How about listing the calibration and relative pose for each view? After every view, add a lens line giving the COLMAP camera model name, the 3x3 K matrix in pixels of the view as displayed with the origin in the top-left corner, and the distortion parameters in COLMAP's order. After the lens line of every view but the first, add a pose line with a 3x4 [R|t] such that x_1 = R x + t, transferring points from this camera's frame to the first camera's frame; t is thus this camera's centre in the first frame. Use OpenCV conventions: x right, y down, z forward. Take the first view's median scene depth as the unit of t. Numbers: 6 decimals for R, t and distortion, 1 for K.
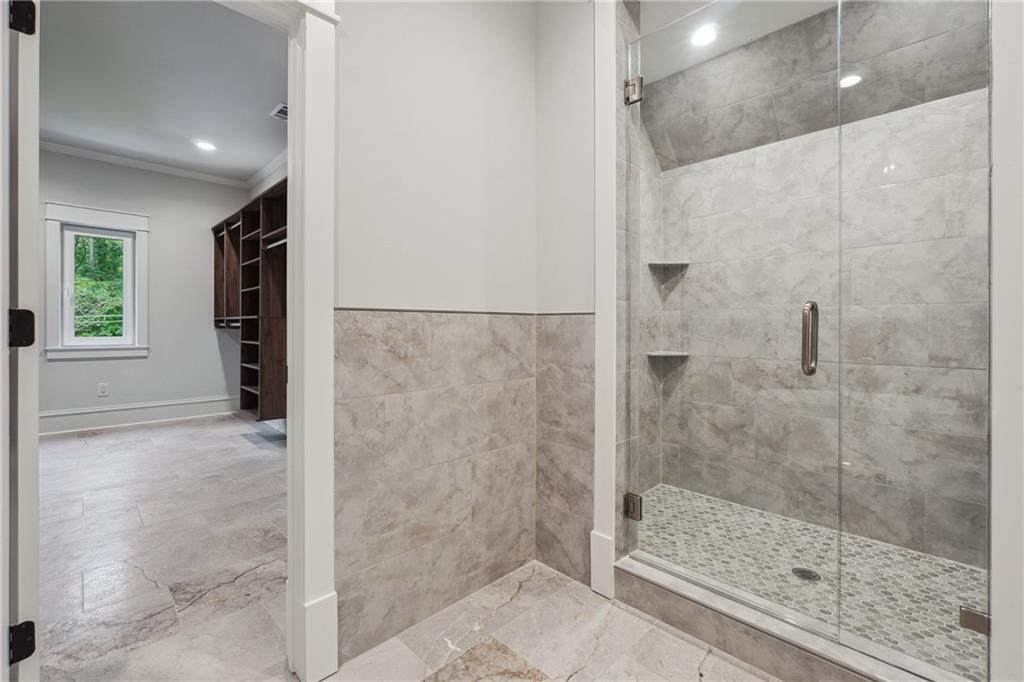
lens RADIAL K [[446.7, 0, 504.6], [0, 446.7, 328.6], [0, 0, 1]] dist [-0.009505, 0.002423]
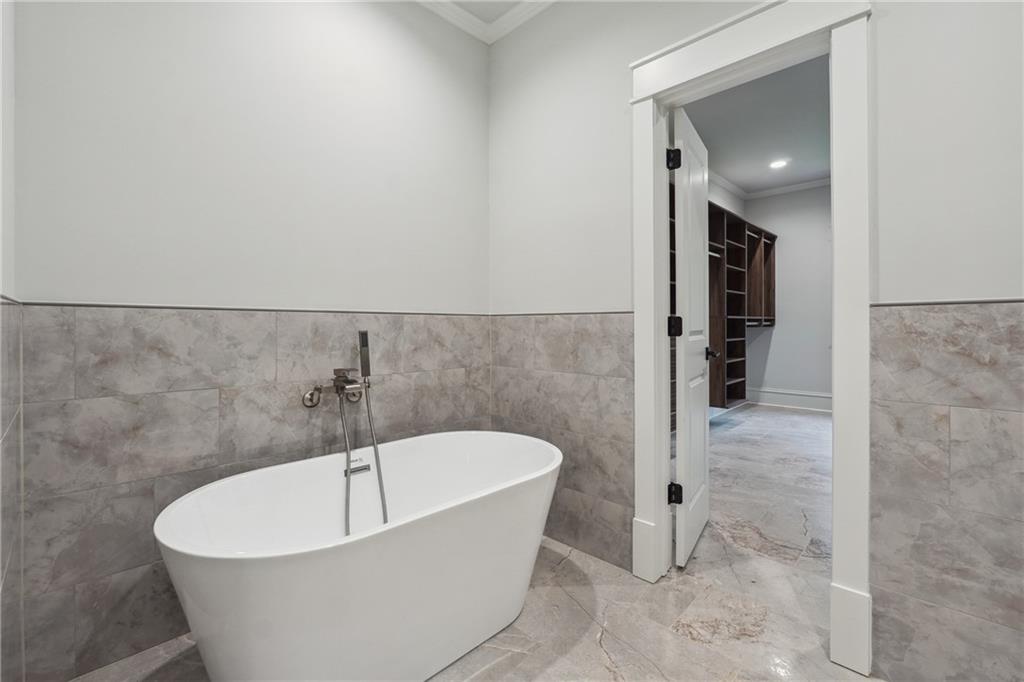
lens RADIAL K [[446.7, 0, 527.3], [0, 446.7, 324.8], [0, 0, 1]] dist [-0.009505, 0.002423]
pose [[0.059867, -0.005364, -0.998192, 0.486519], [-0.002544, 0.999981, -0.005526, 0.004681], [0.998203, 0.002871, 0.059853, 0.168709]]
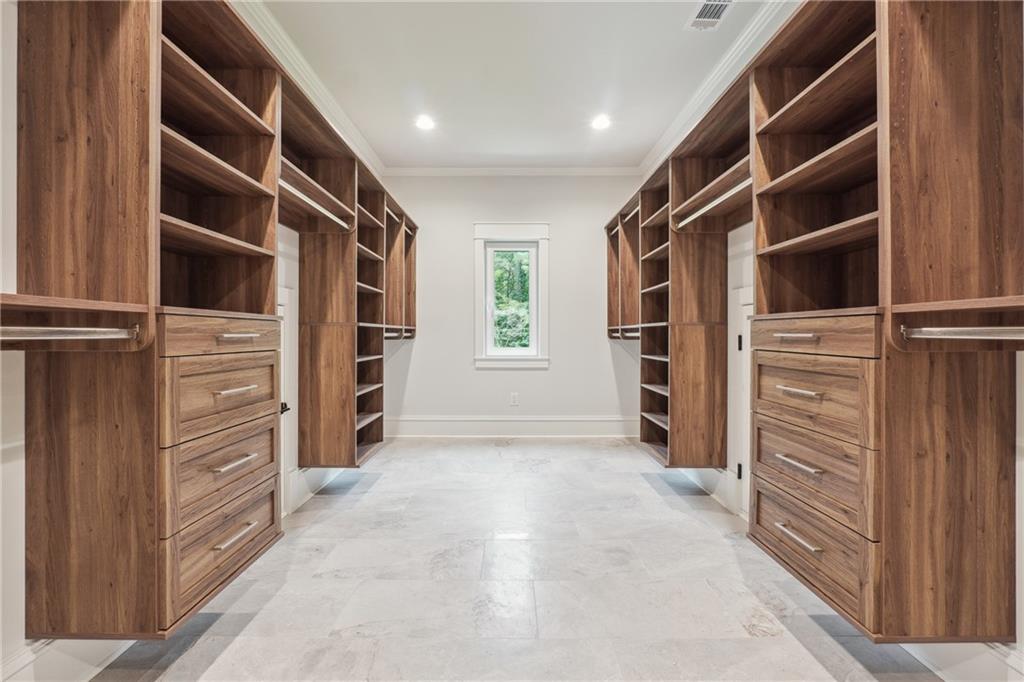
lens RADIAL K [[446.7, 0, 510.2], [0, 446.7, 334.3], [0, 0, 1]] dist [-0.009505, 0.002423]
pose [[0.721872, -0.008721, -0.691972, -0.584439], [0.000942, 0.999932, -0.011619, -0.000181], [0.692026, 0.007735, 0.721831, 0.737293]]
